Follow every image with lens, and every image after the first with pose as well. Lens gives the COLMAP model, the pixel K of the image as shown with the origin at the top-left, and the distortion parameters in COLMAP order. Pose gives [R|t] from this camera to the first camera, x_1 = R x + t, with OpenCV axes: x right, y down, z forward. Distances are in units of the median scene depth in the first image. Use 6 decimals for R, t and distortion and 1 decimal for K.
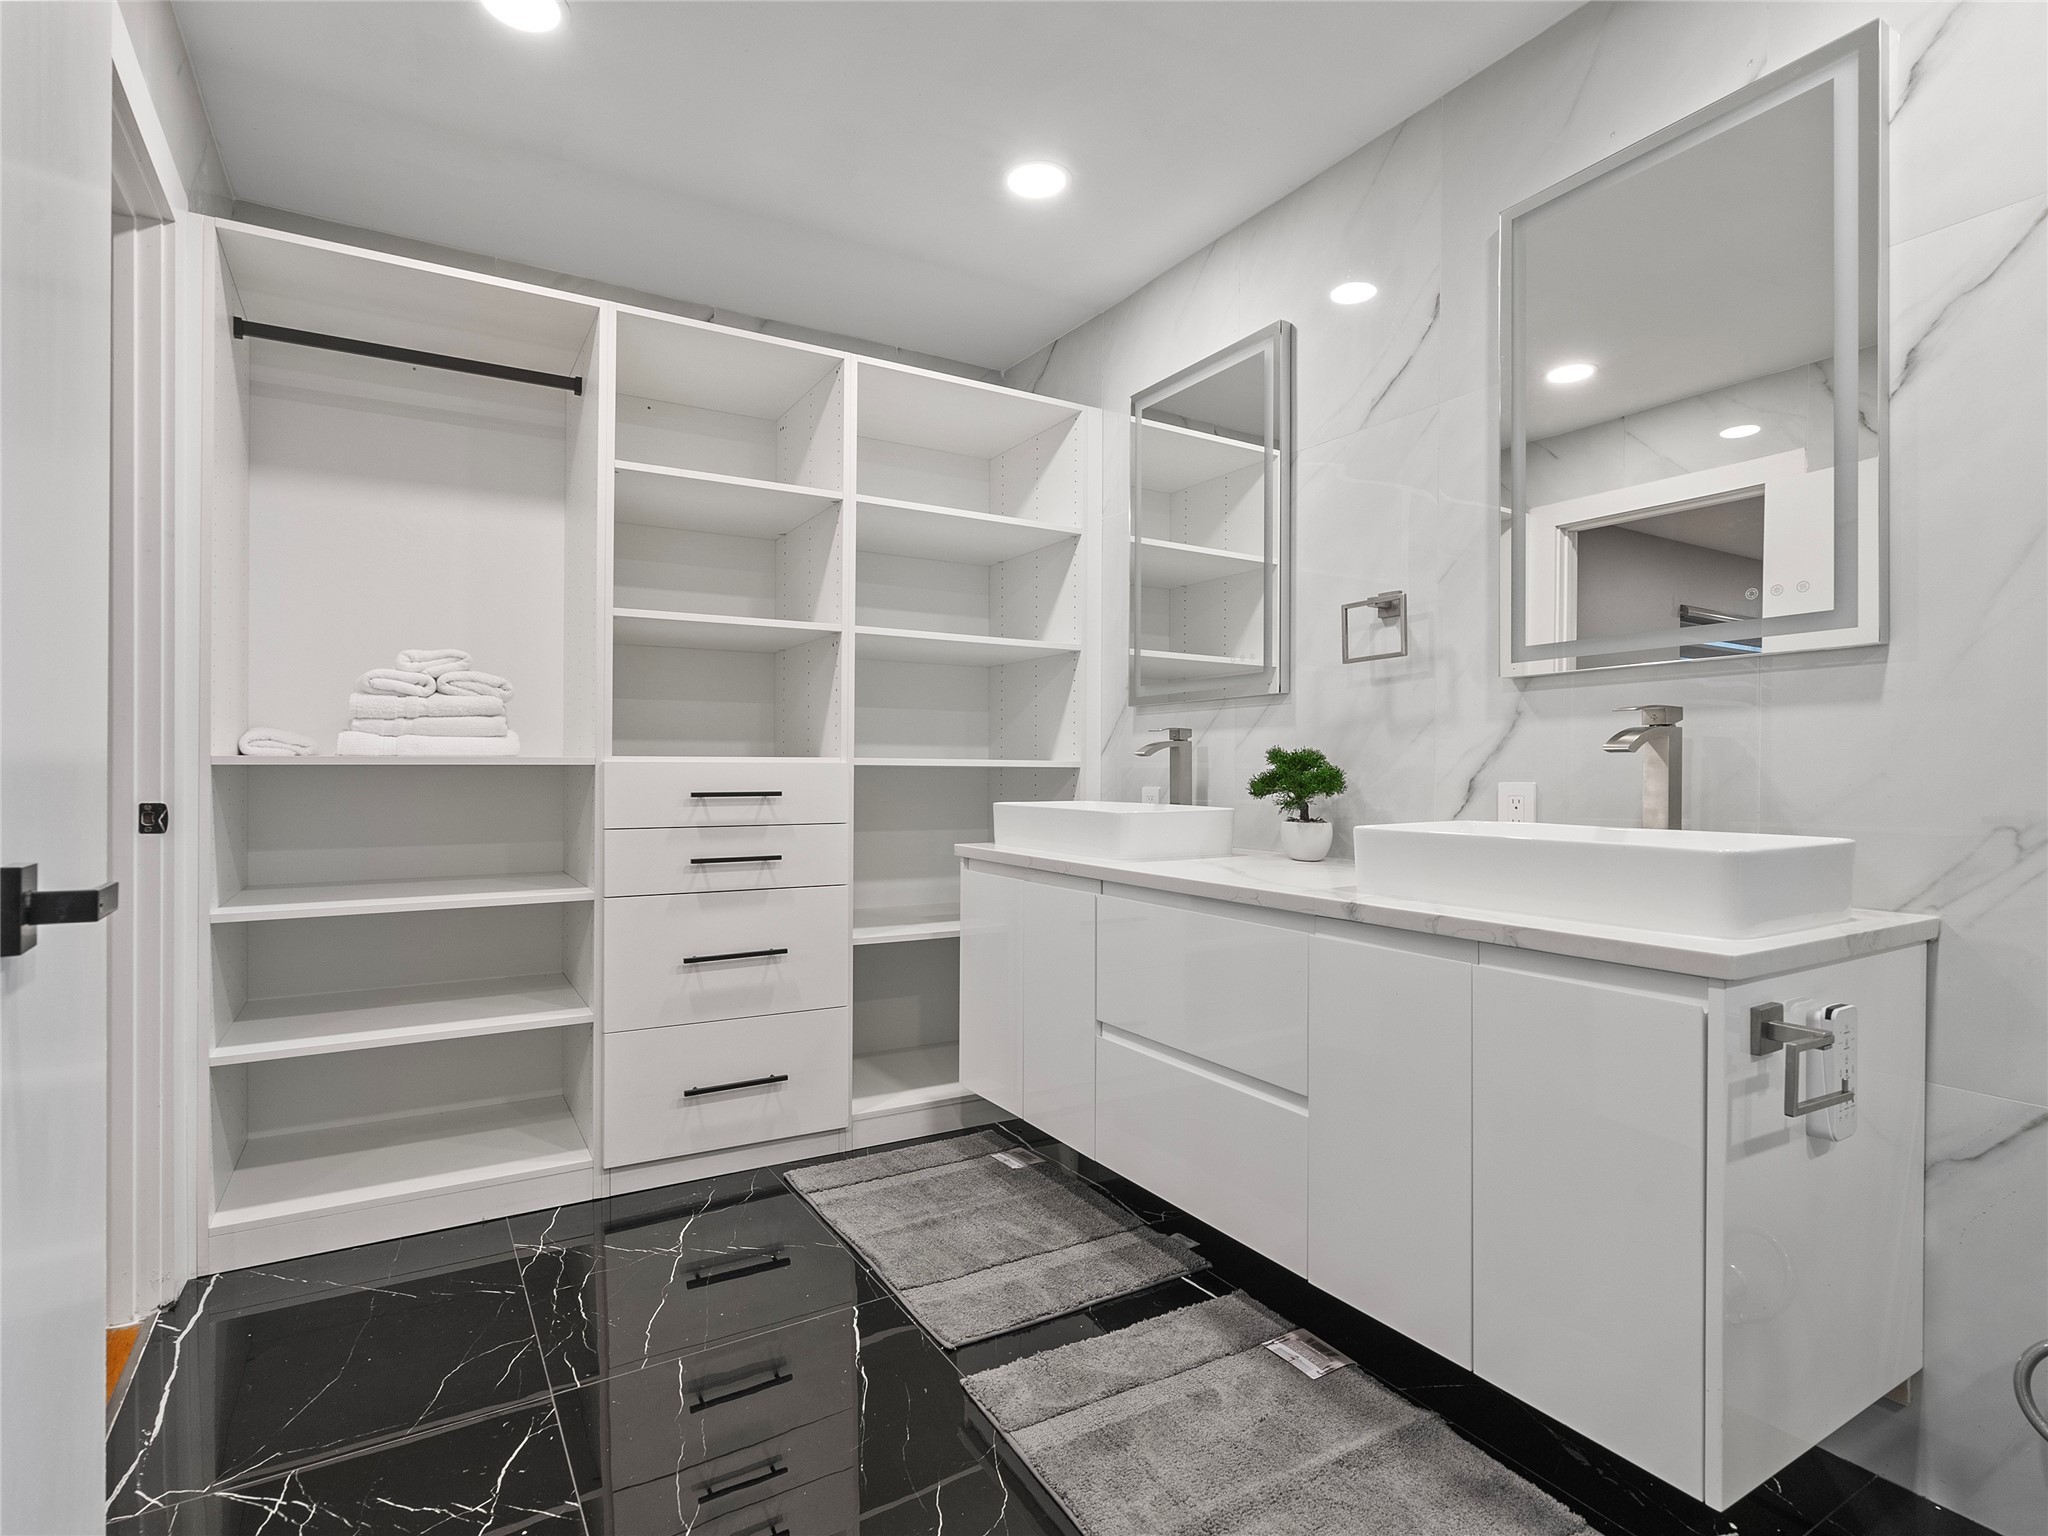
lens RADIAL K [[1046.4, 0, 1025.9], [0, 1046.4, 794.0], [0, 0, 1]] dist [-0.007525, 0.004020]
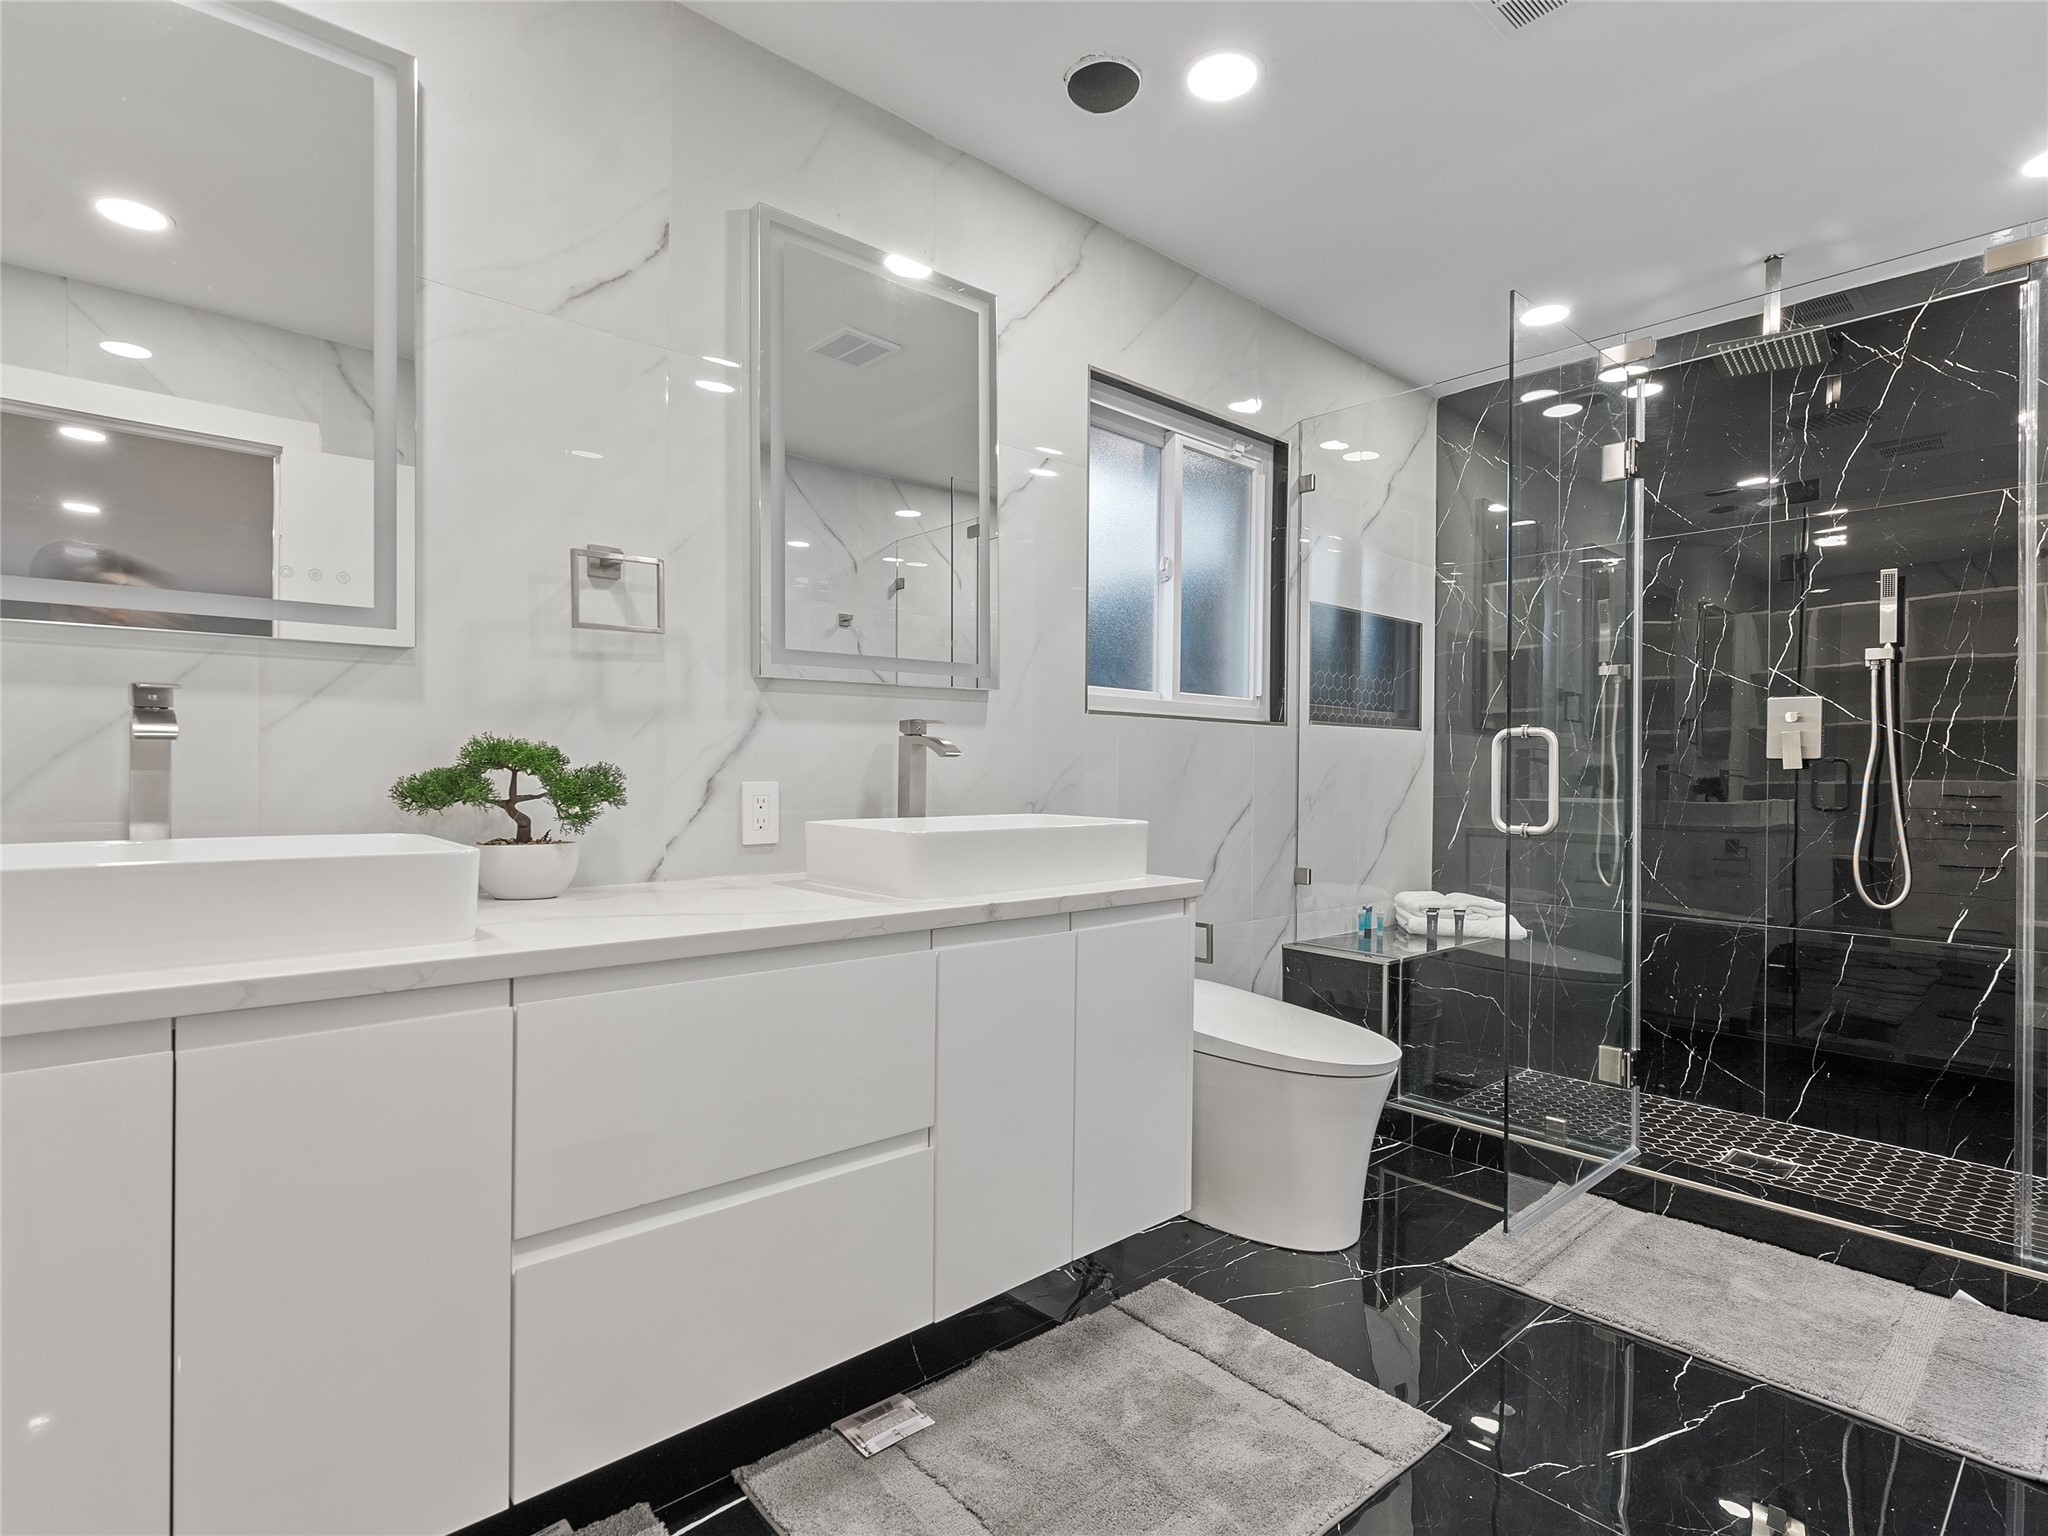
lens RADIAL K [[1078.4, 0, 1028.8], [0, 1078.4, 783.8], [0, 0, 1]] dist [-0.059300, 0.079784]
pose [[-0.203563, -0.018060, 0.978895, -0.537323], [0.015959, 0.999636, 0.021762, -0.025700], [-0.978932, 0.020052, -0.203200, 0.883796]]
